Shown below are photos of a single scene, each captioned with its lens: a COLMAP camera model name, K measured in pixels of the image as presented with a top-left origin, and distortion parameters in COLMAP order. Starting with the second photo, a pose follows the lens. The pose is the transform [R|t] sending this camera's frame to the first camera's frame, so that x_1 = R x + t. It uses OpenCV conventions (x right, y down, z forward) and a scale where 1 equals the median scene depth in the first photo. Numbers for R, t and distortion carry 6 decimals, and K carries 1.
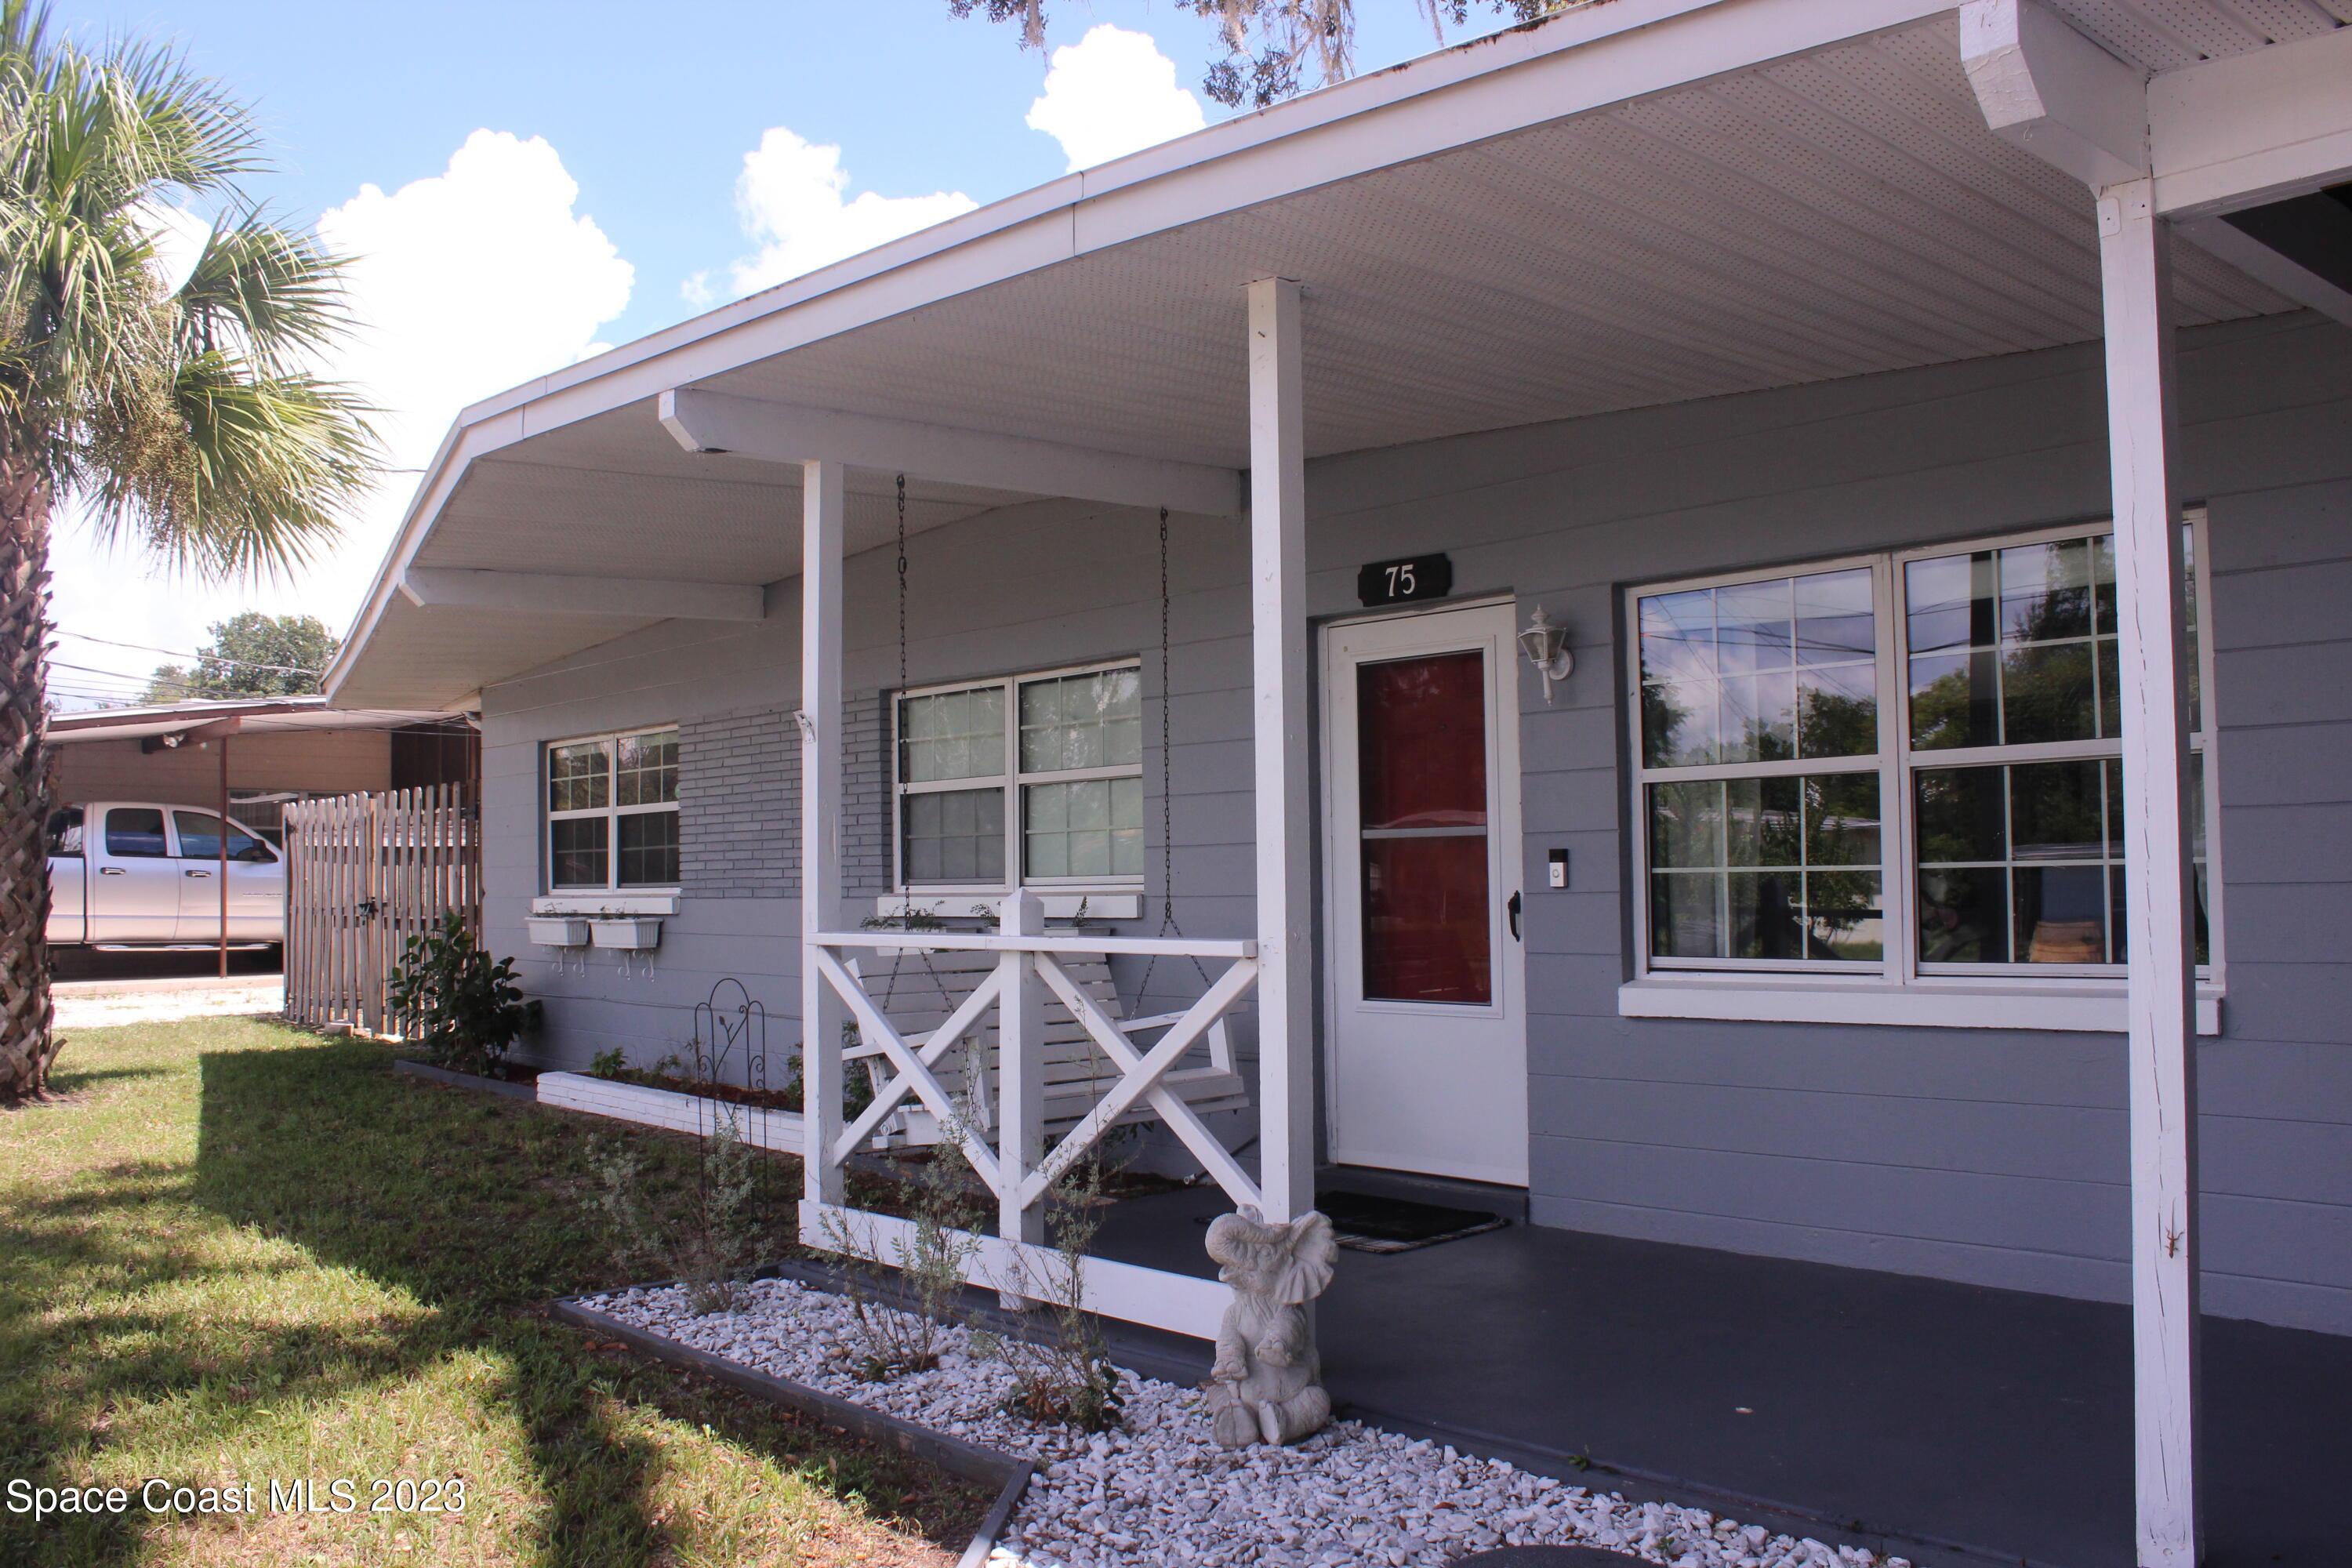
lens RADIAL K [[1965.8, 0, 1175.8], [0, 1965.8, 797.9], [0, 0, 1]] dist [-0.155107, 0.126390]
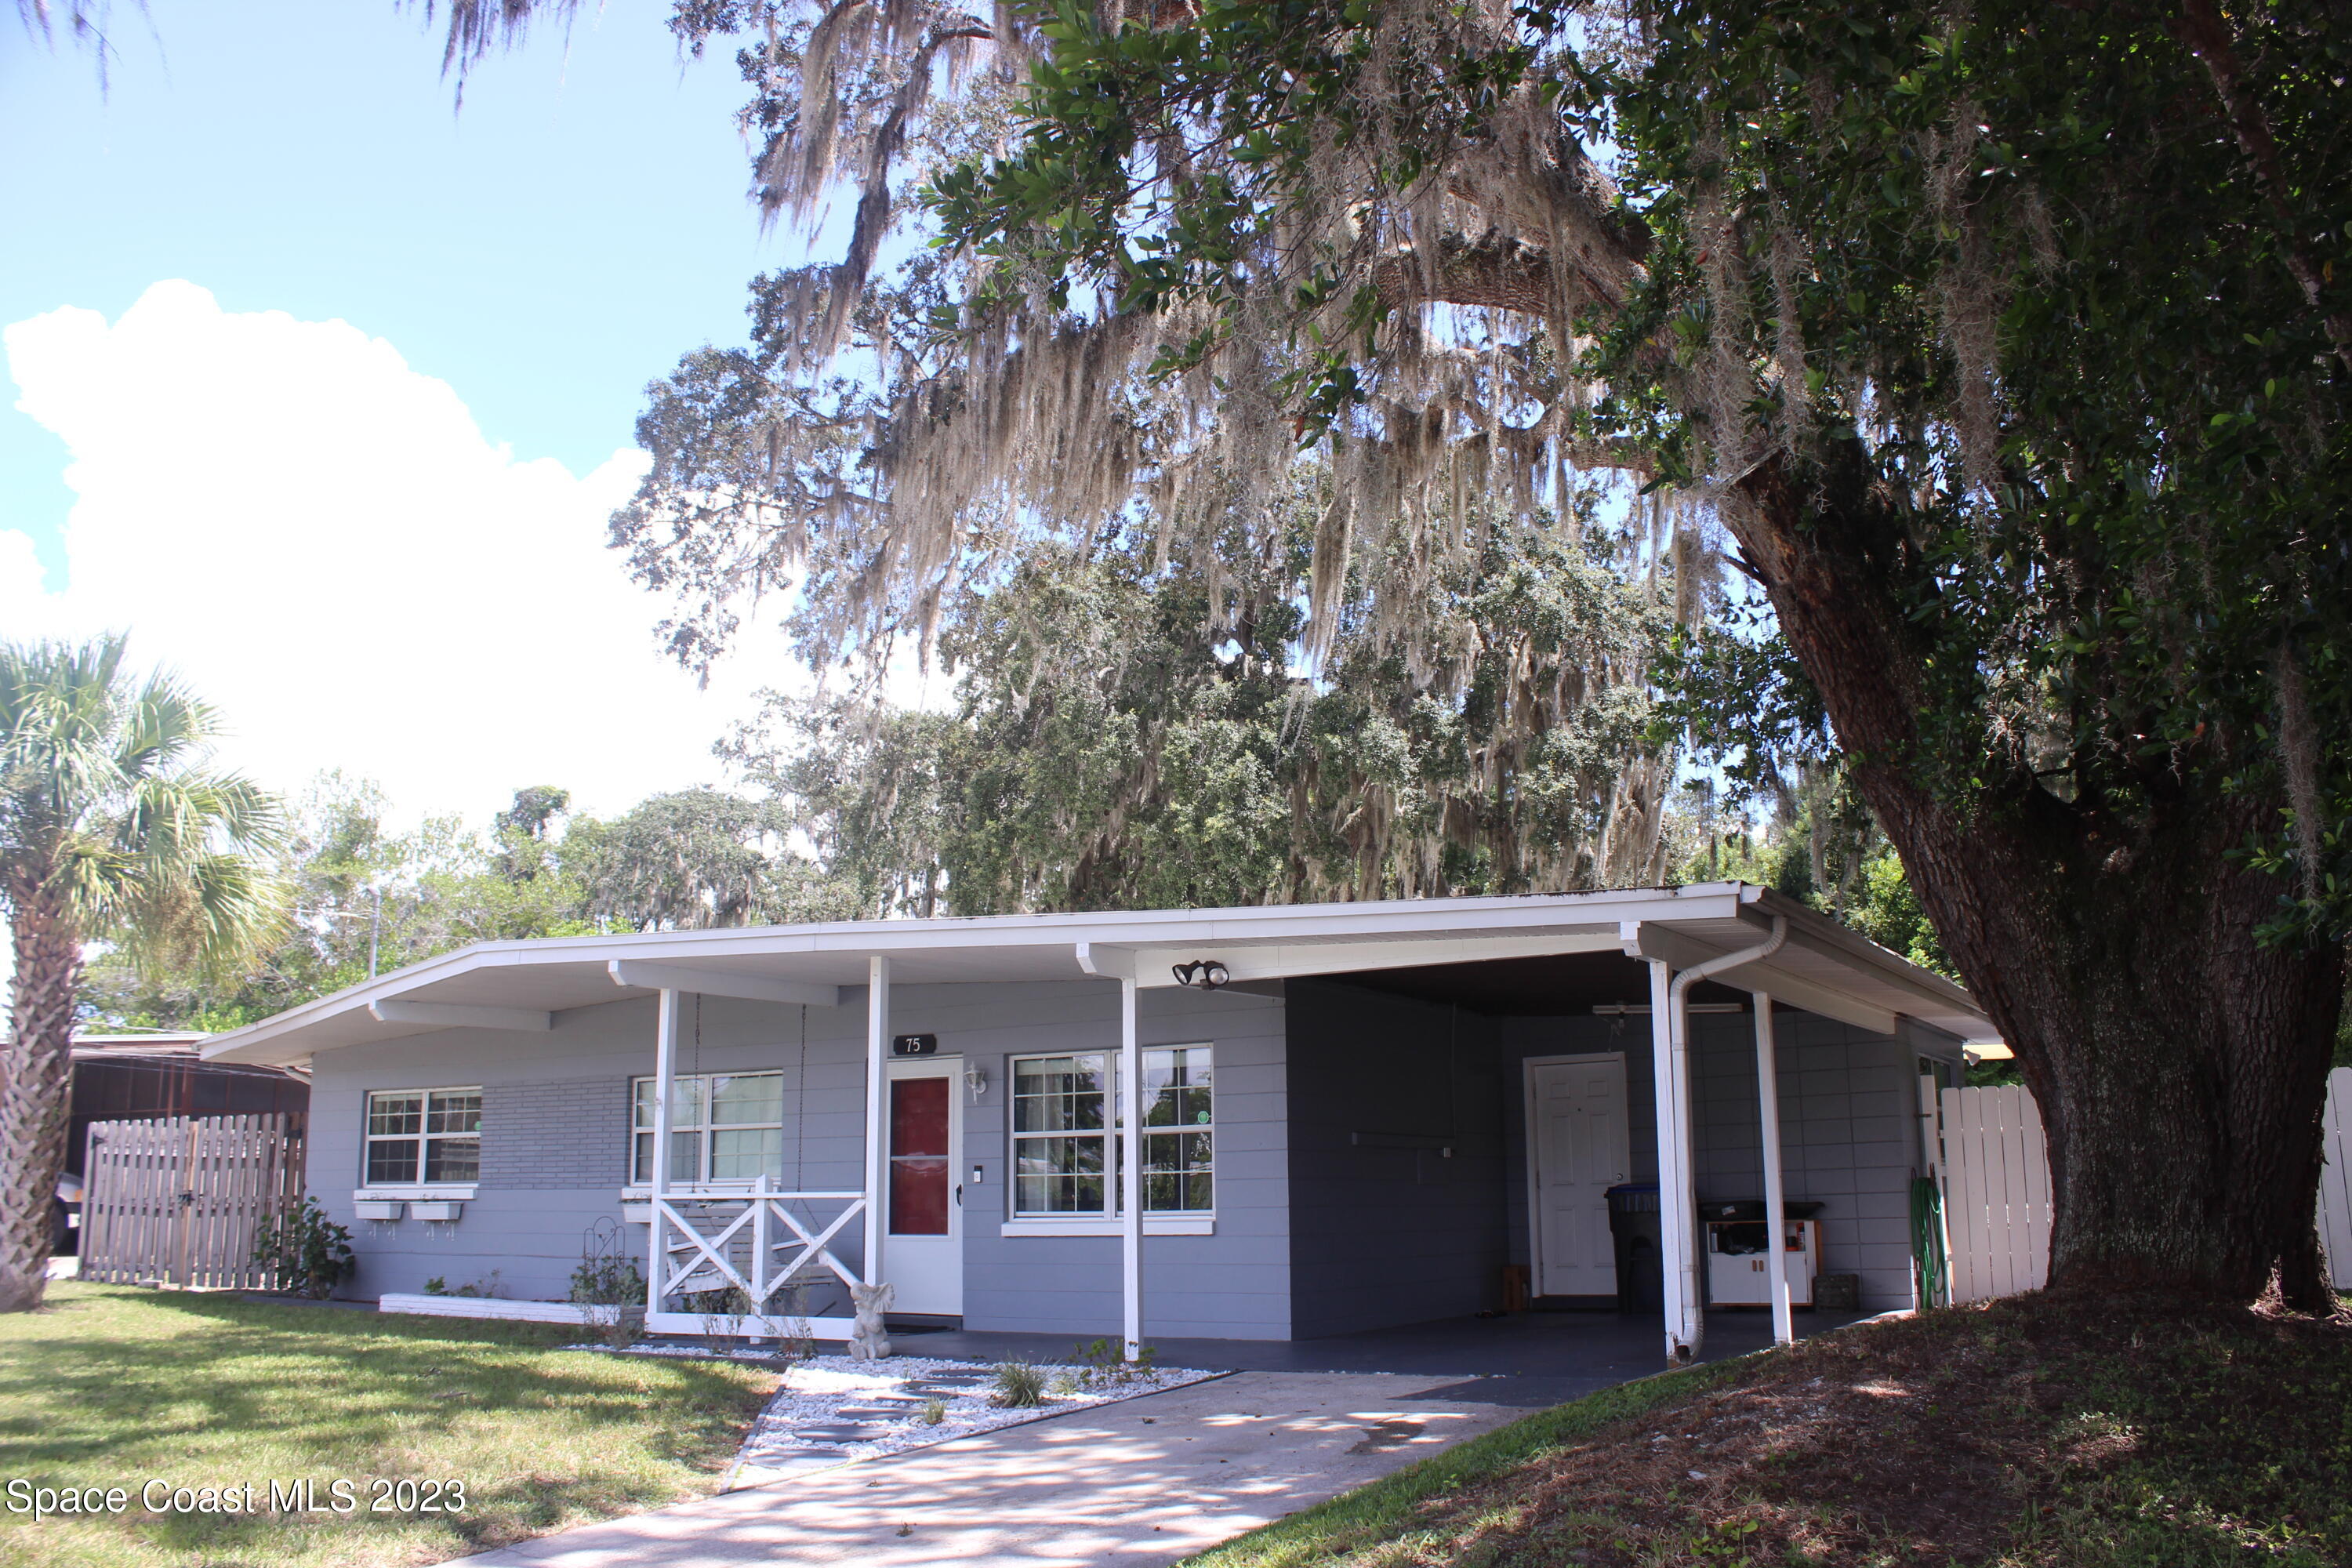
lens RADIAL K [[1965.8, 0, 1175.8], [0, 1965.8, 797.9], [0, 0, 1]] dist [-0.155107, 0.126390]
pose [[0.962917, 0.062786, 0.262391, -0.216679], [-0.016300, 0.984307, -0.175711, -0.000424], [-0.269305, 0.164918, 0.948829, -1.350198]]
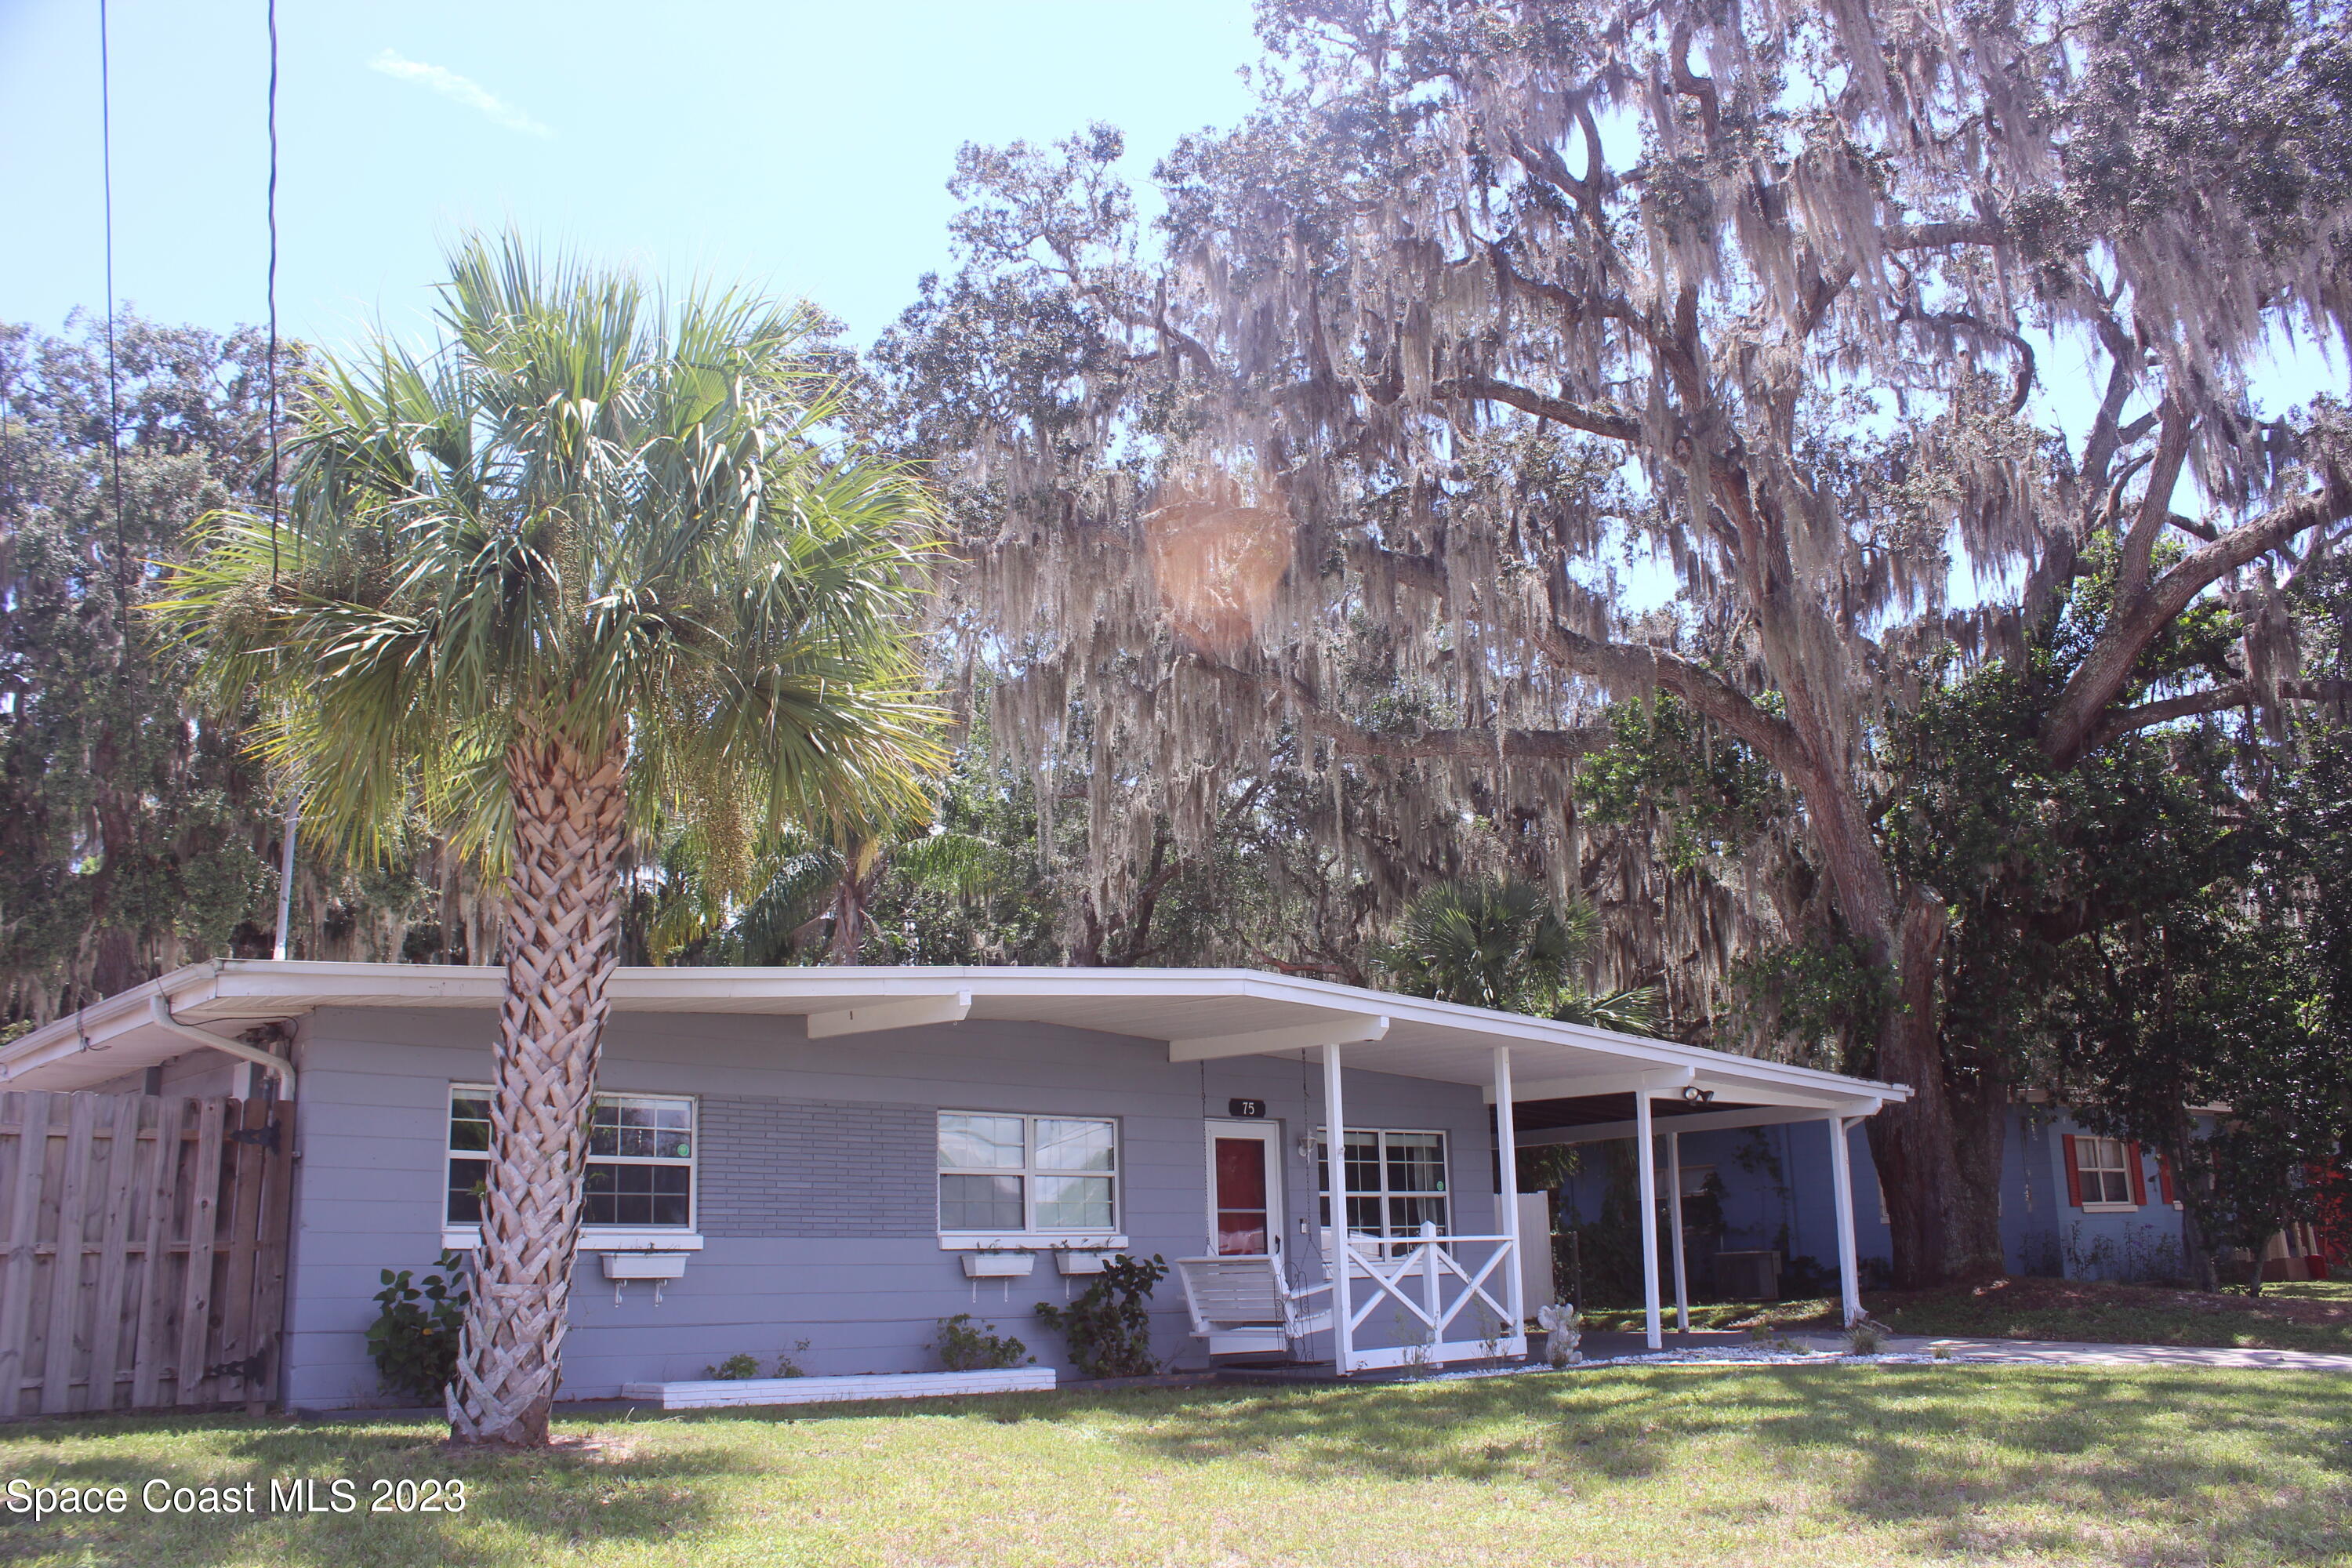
lens RADIAL K [[1965.8, 0, 1175.8], [0, 1965.8, 797.9], [0, 0, 1]] dist [-0.155107, 0.126390]
pose [[0.031375, 0.237731, 0.970824, -2.596842], [-0.030066, 0.971087, -0.236824, 0.105923], [-0.999055, -0.021759, 0.037616, 1.084759]]
